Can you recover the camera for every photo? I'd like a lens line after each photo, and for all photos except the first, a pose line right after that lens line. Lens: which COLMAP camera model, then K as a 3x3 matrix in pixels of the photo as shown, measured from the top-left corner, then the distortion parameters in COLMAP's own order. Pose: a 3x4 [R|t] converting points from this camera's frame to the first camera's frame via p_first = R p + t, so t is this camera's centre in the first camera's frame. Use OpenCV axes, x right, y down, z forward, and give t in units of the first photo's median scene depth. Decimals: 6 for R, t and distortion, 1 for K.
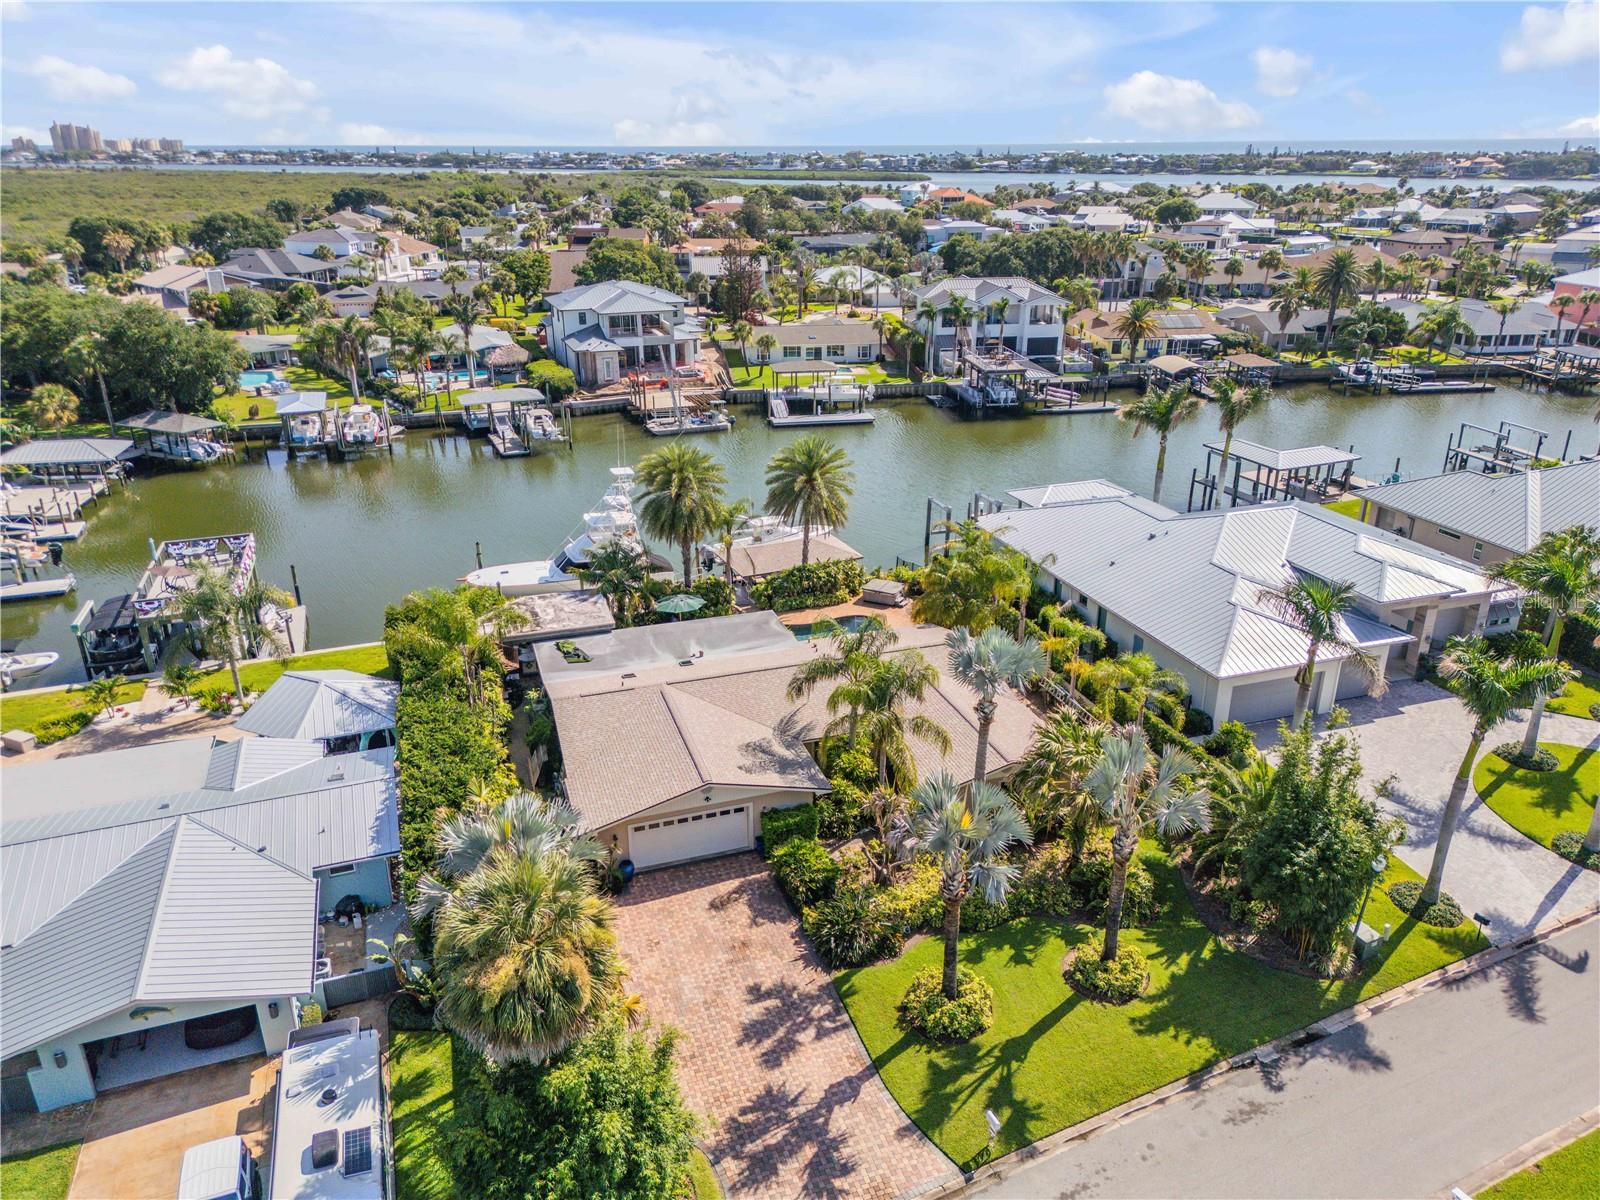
lens RADIAL K [[1121.8, 0, 798.9], [0, 1121.8, 603.0], [0, 0, 1]] dist [0.078401, -0.076331]
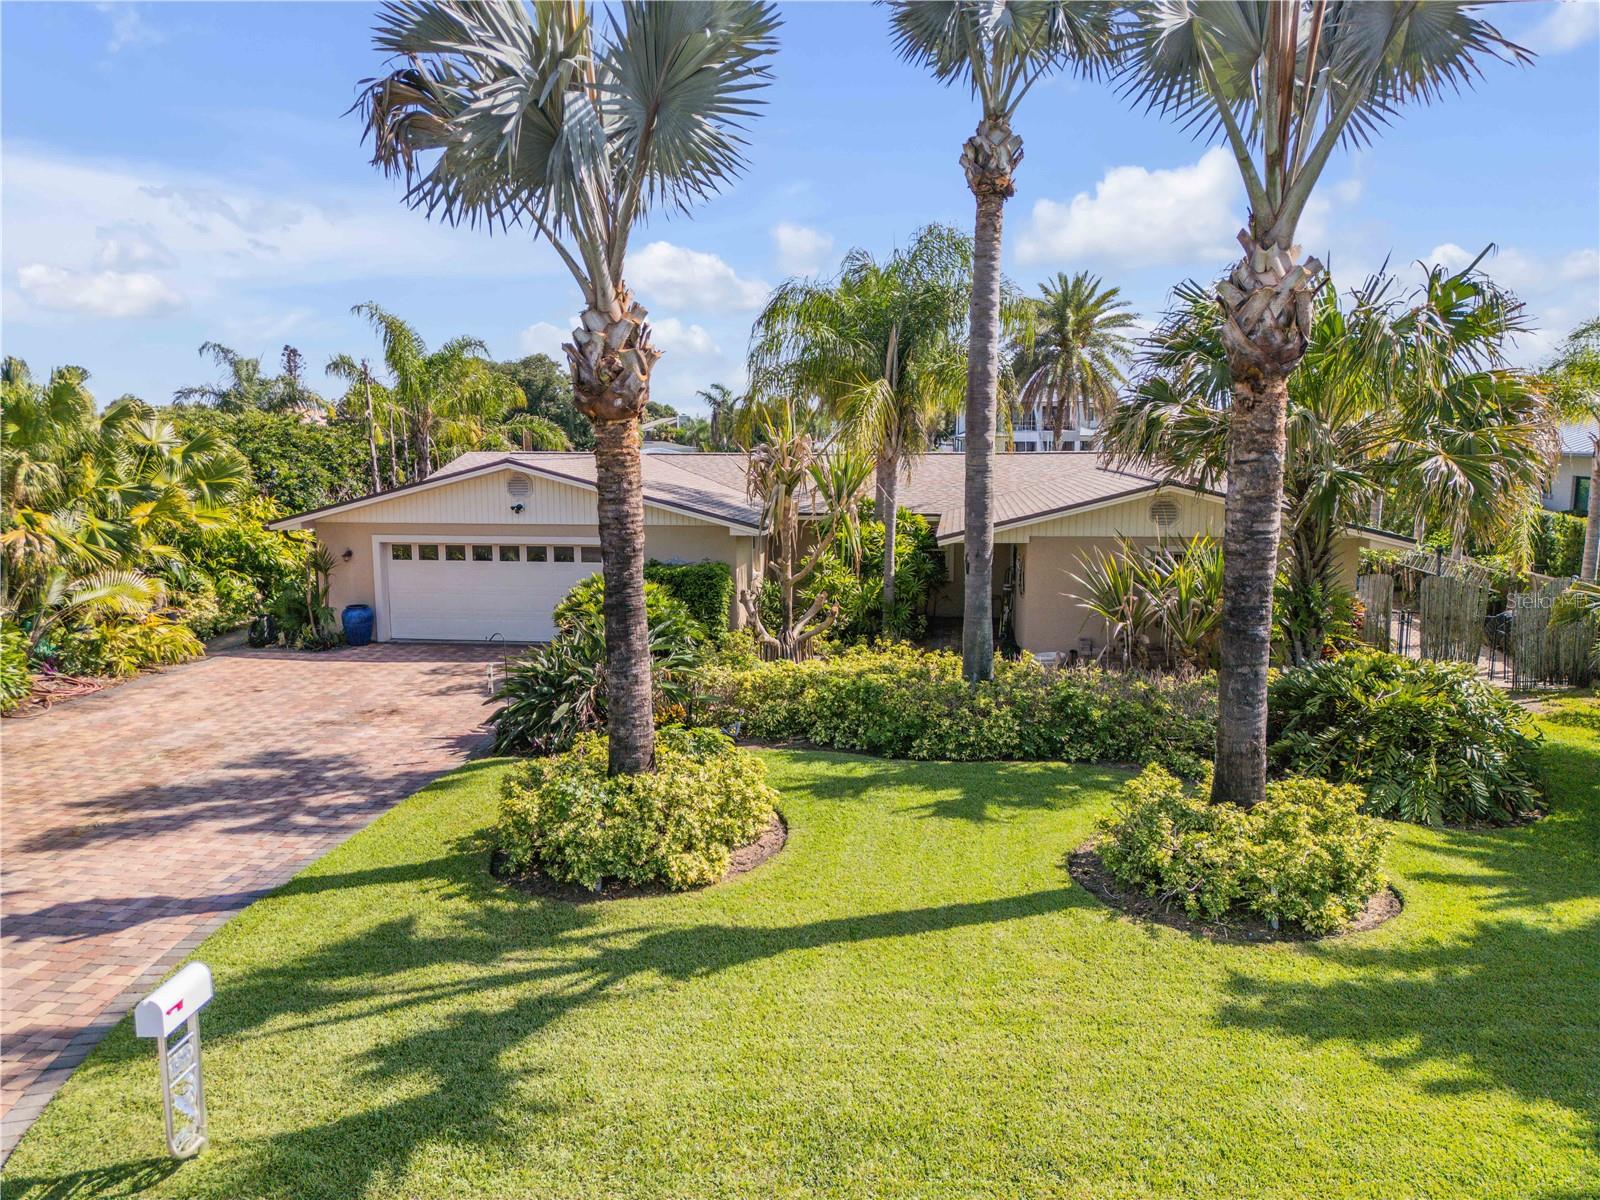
lens RADIAL K [[1121.8, 0, 798.9], [0, 1121.8, 603.0], [0, 0, 1]] dist [0.078401, -0.076331]
pose [[0.896895, 0.066047, -0.437283, 0.122488], [-0.167114, 0.966088, -0.196843, 0.139530], [0.409453, 0.249623, 0.877517, 0.290622]]
